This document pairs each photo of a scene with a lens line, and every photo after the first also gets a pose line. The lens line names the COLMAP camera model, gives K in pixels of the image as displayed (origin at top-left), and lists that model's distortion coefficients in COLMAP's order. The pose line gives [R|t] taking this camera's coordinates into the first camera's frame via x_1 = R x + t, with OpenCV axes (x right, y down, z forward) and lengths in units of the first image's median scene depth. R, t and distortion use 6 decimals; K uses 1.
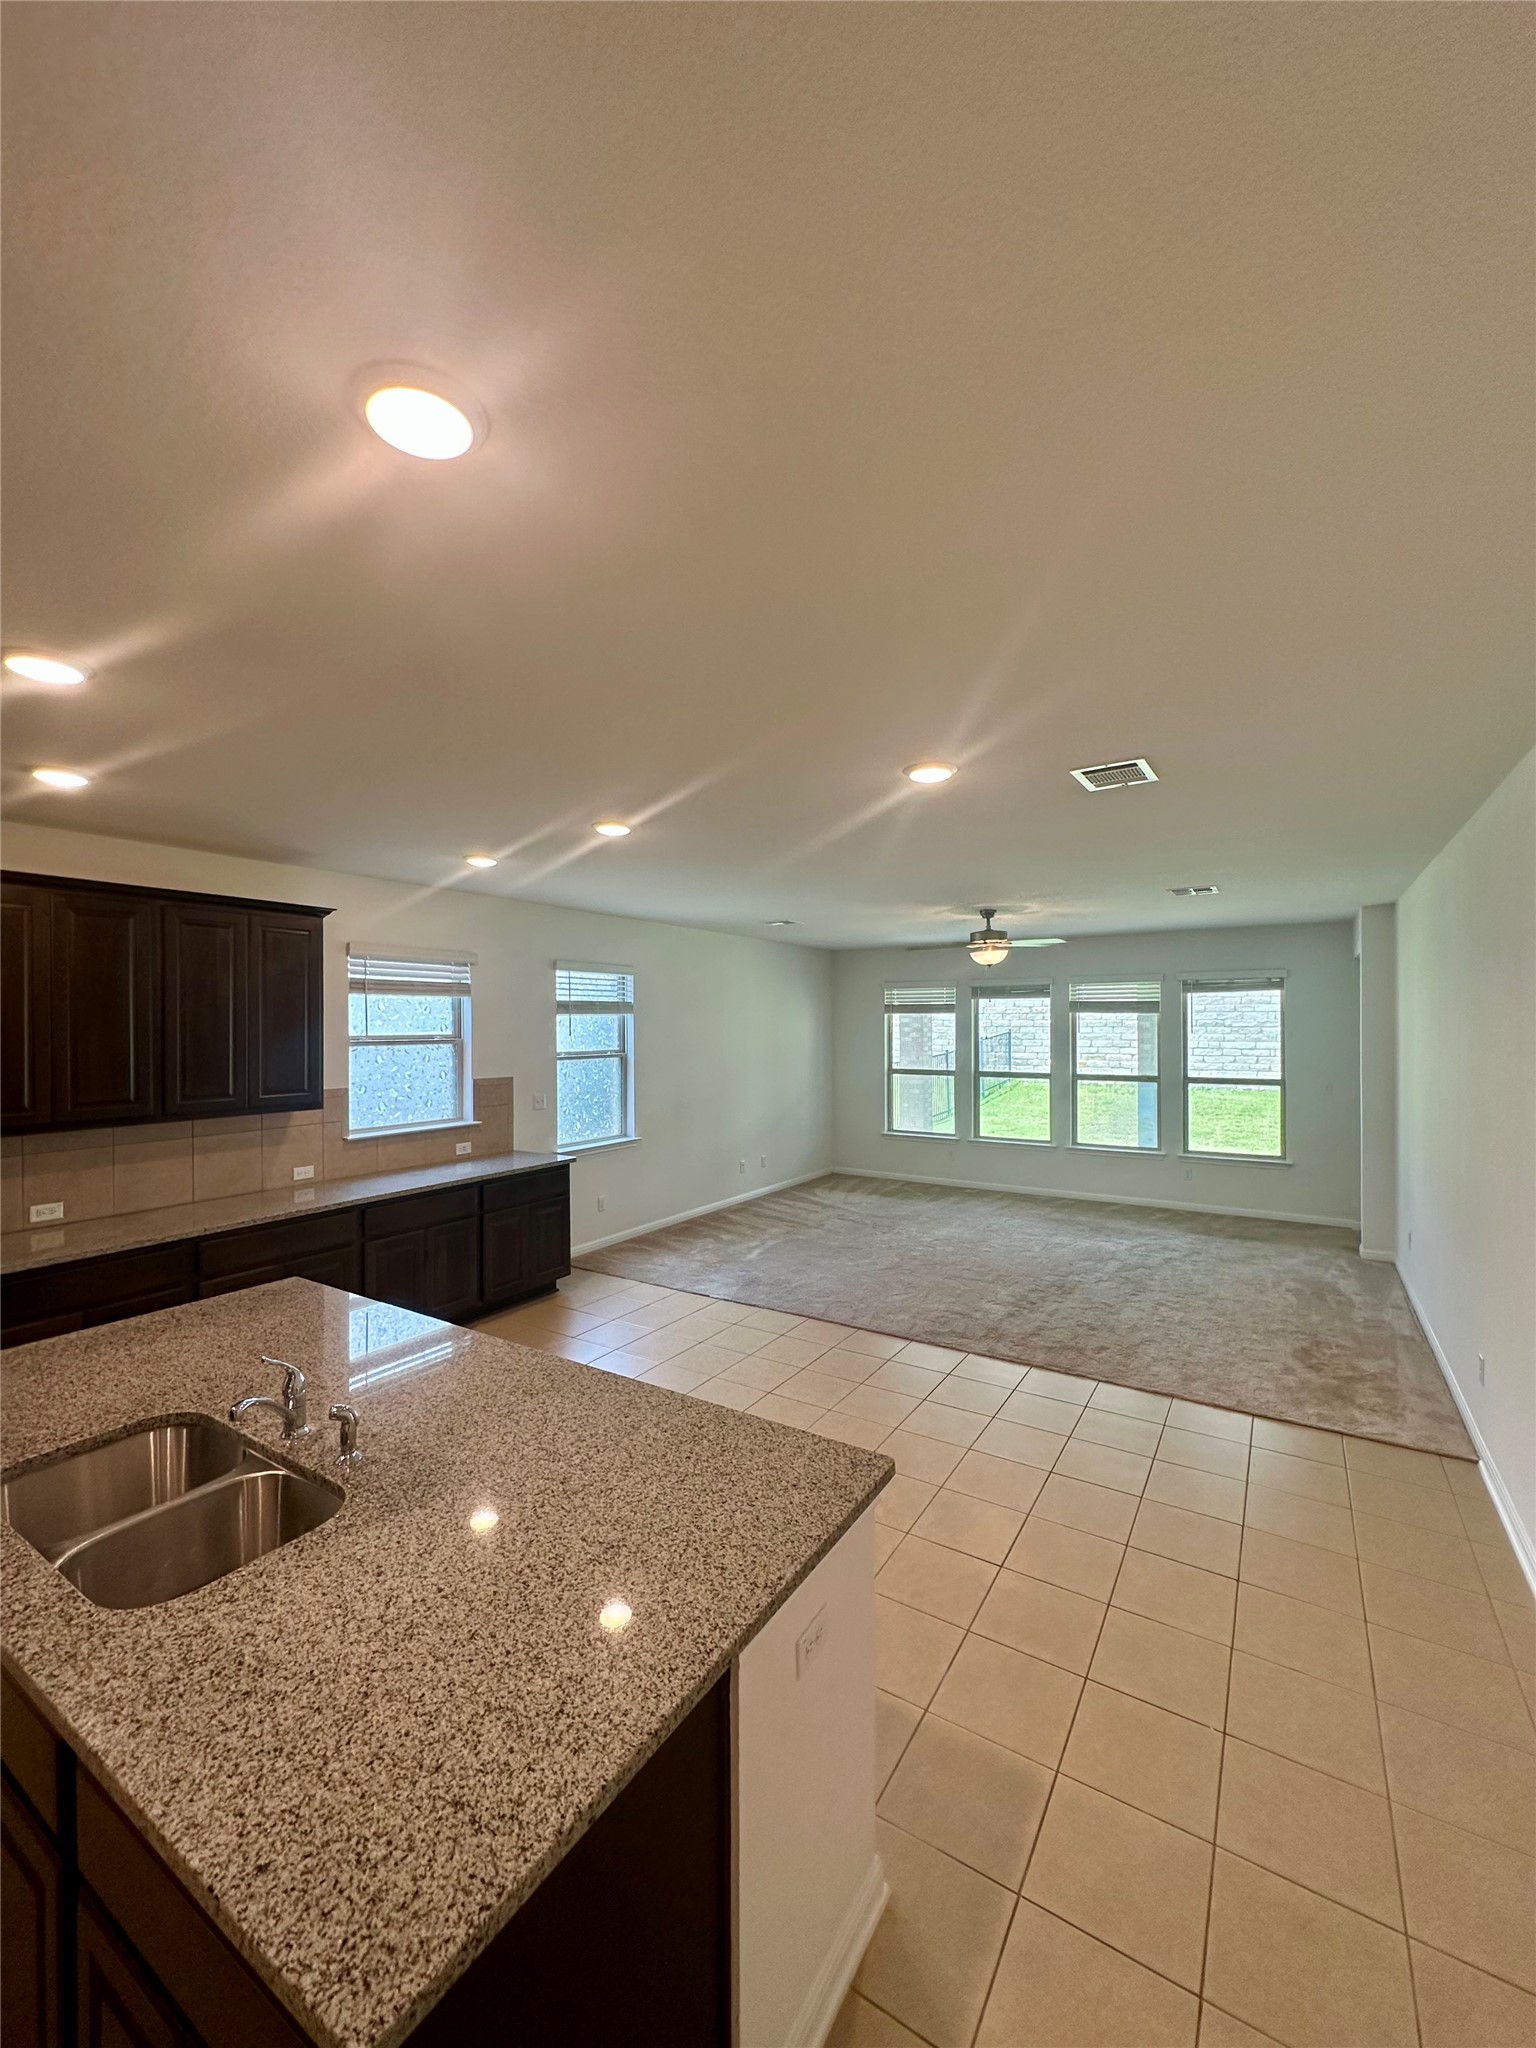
lens RADIAL K [[820.5, 0, 772.6], [0, 820.5, 1027.7], [0, 0, 1]] dist [-0.000490, 0.001387]
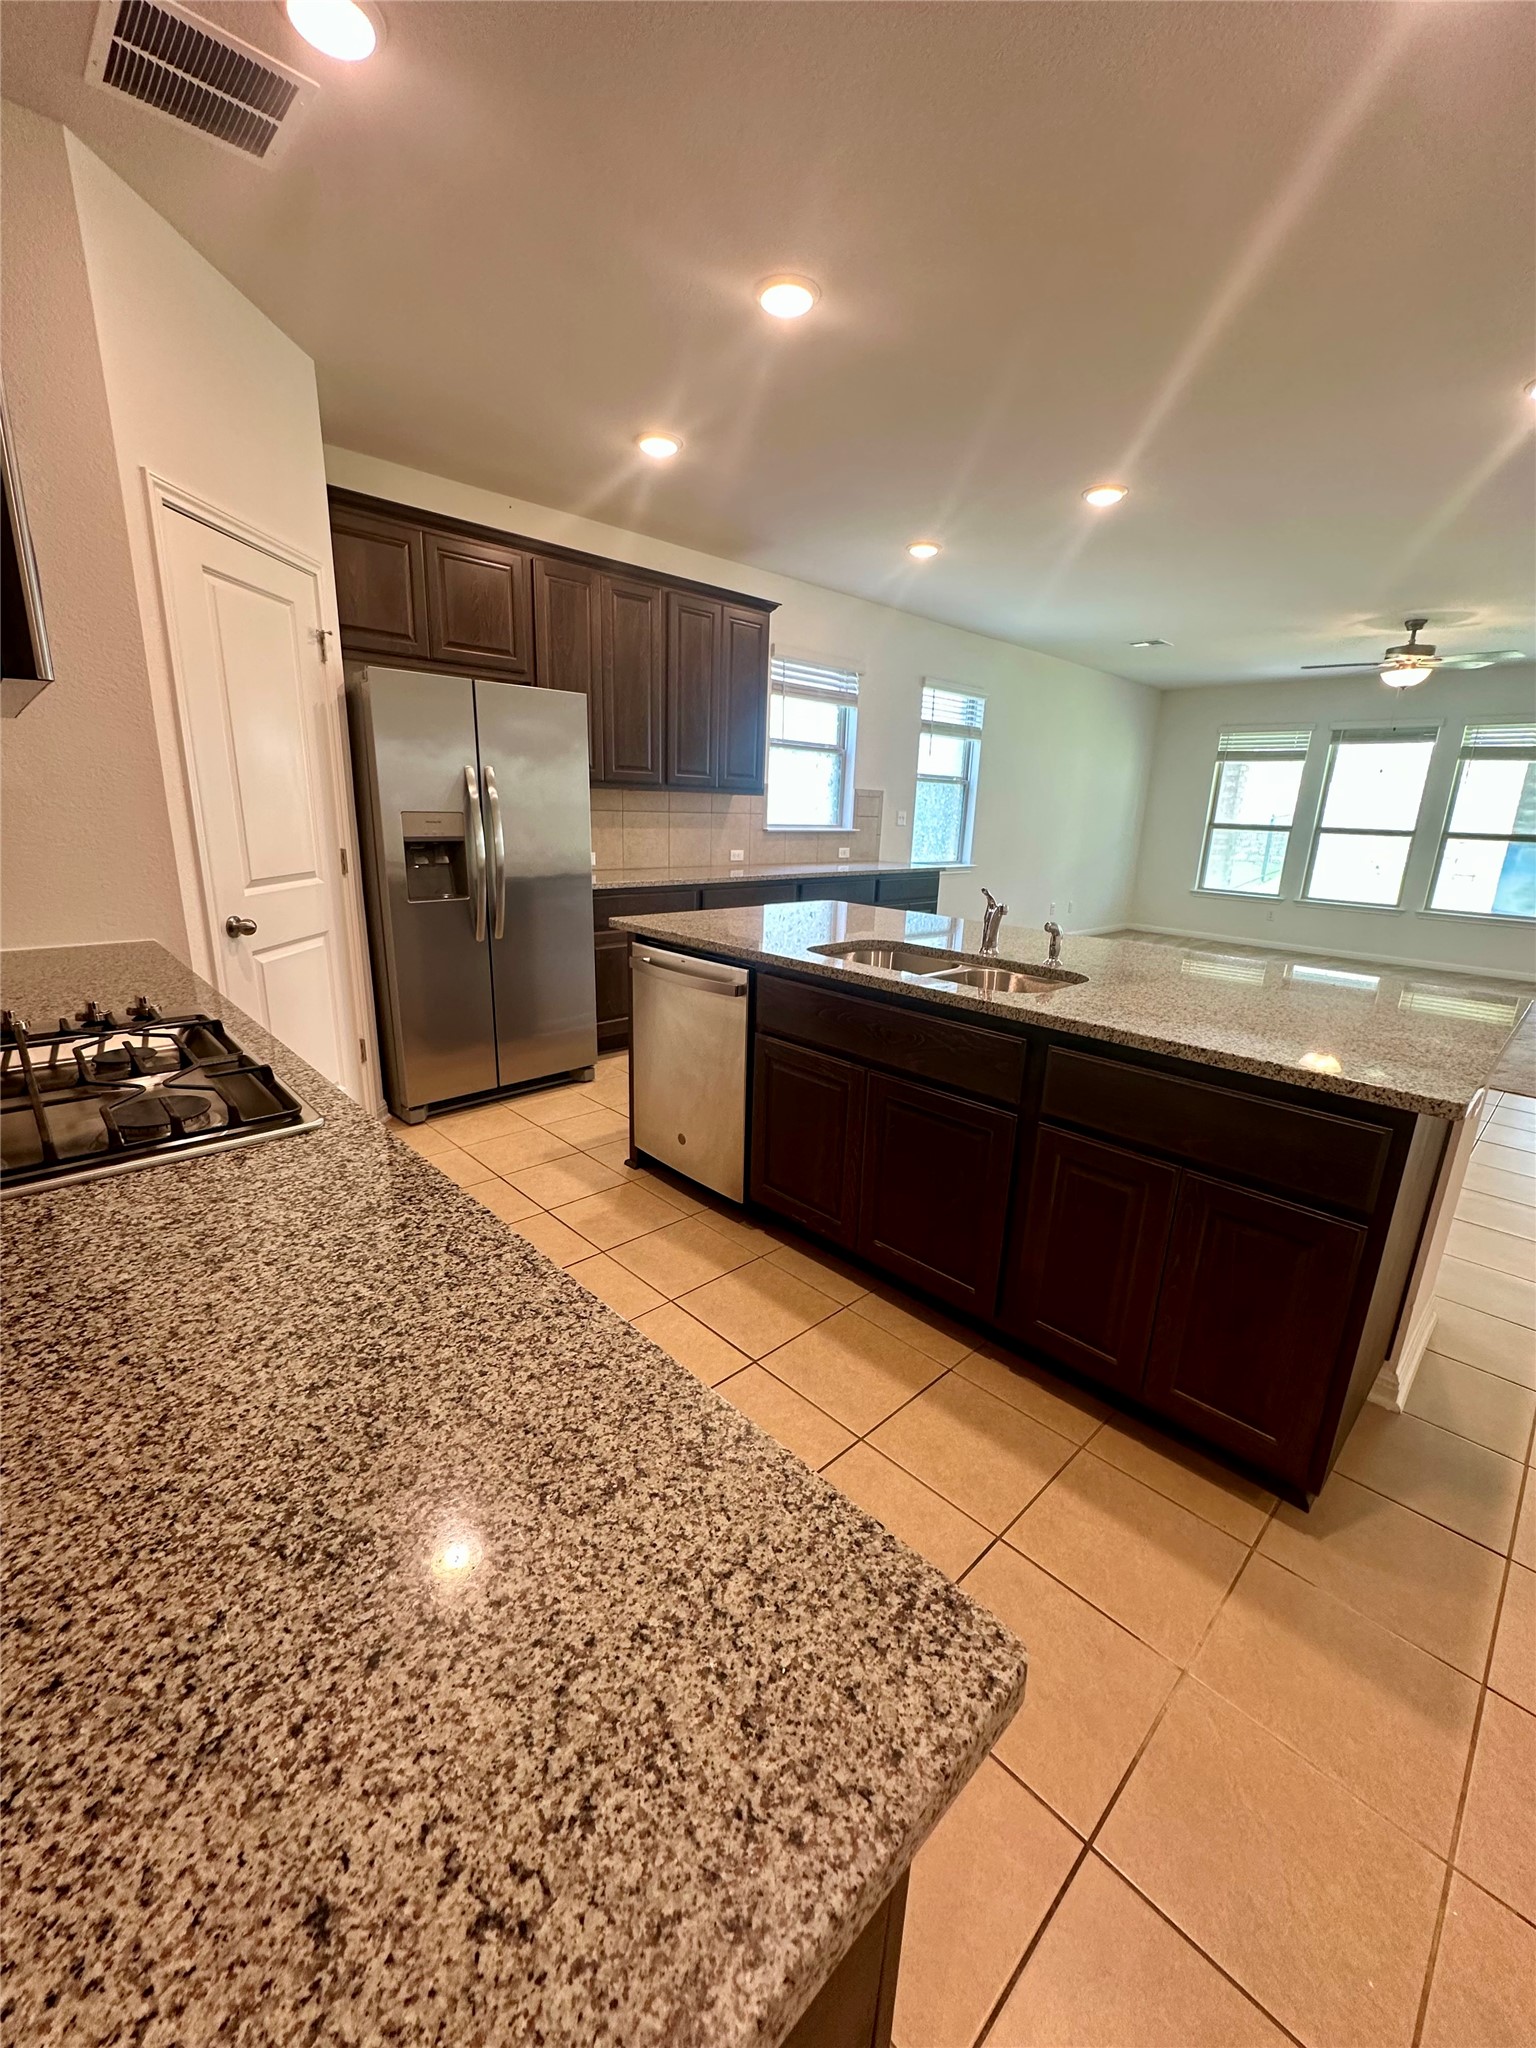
lens RADIAL K [[820.5, 0, 769.6], [0, 820.5, 1029.3], [0, 0, 1]] dist [-0.000490, 0.001387]
pose [[0.969884, 0.099546, -0.222298, -0.178136], [-0.039244, 0.964612, 0.260738, 0.080875], [0.240387, -0.244161, 0.939468, -0.109120]]
